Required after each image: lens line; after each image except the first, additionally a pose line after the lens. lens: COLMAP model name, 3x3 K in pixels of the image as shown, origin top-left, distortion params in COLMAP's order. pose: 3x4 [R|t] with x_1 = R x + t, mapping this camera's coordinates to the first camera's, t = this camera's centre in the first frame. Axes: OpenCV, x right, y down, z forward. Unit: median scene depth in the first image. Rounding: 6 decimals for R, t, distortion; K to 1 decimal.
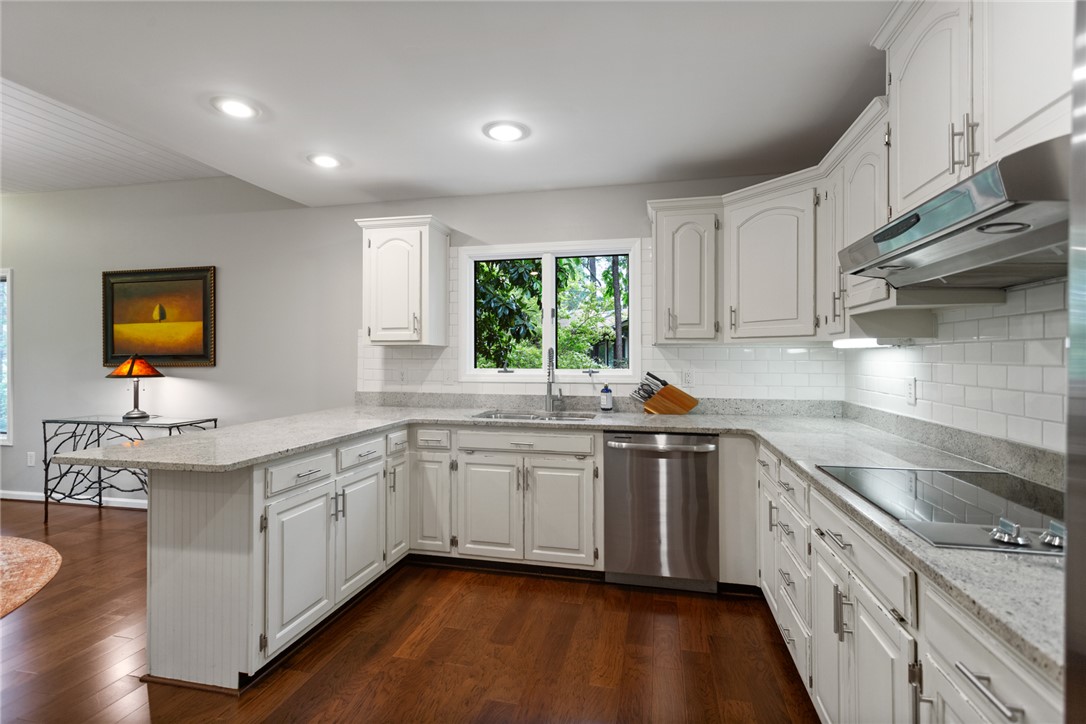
lens RADIAL K [[521.1, 0, 542.2], [0, 521.1, 356.9], [0, 0, 1]] dist [0.003270, 0.002358]
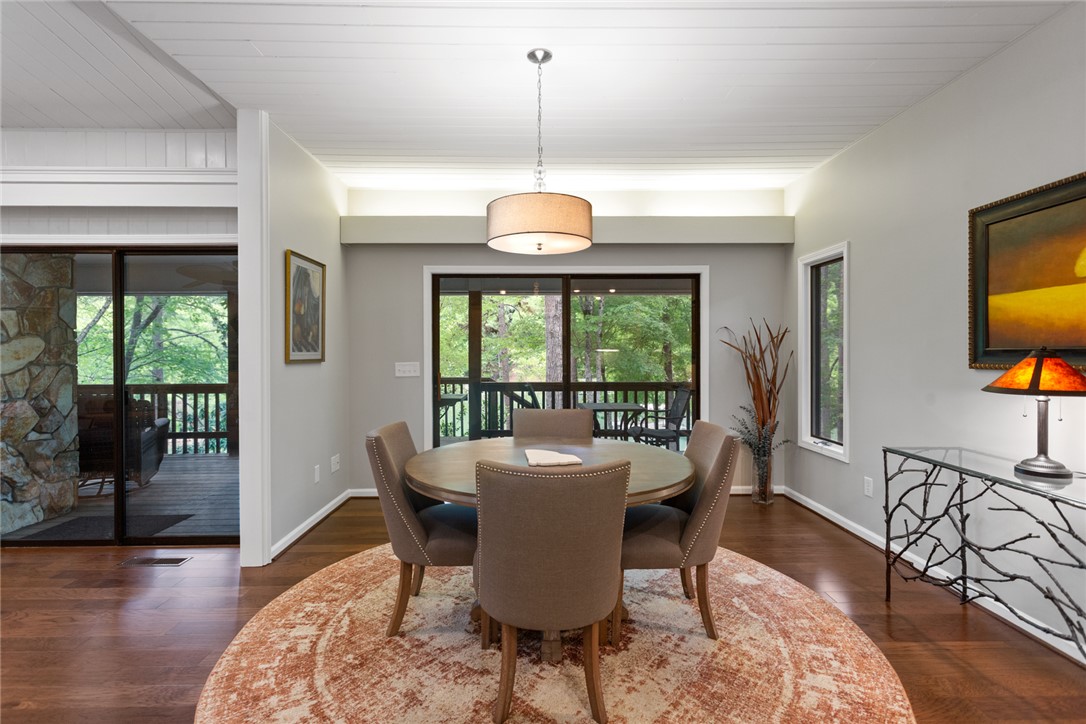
lens RADIAL K [[521.1, 0, 546.3], [0, 521.1, 356.2], [0, 0, 1]] dist [0.003270, 0.002358]
pose [[0.242678, 0.007269, -0.970080, -0.405548], [0.004928, 0.999950, 0.008726, -0.003537], [0.970094, -0.006898, 0.242630, 0.414766]]
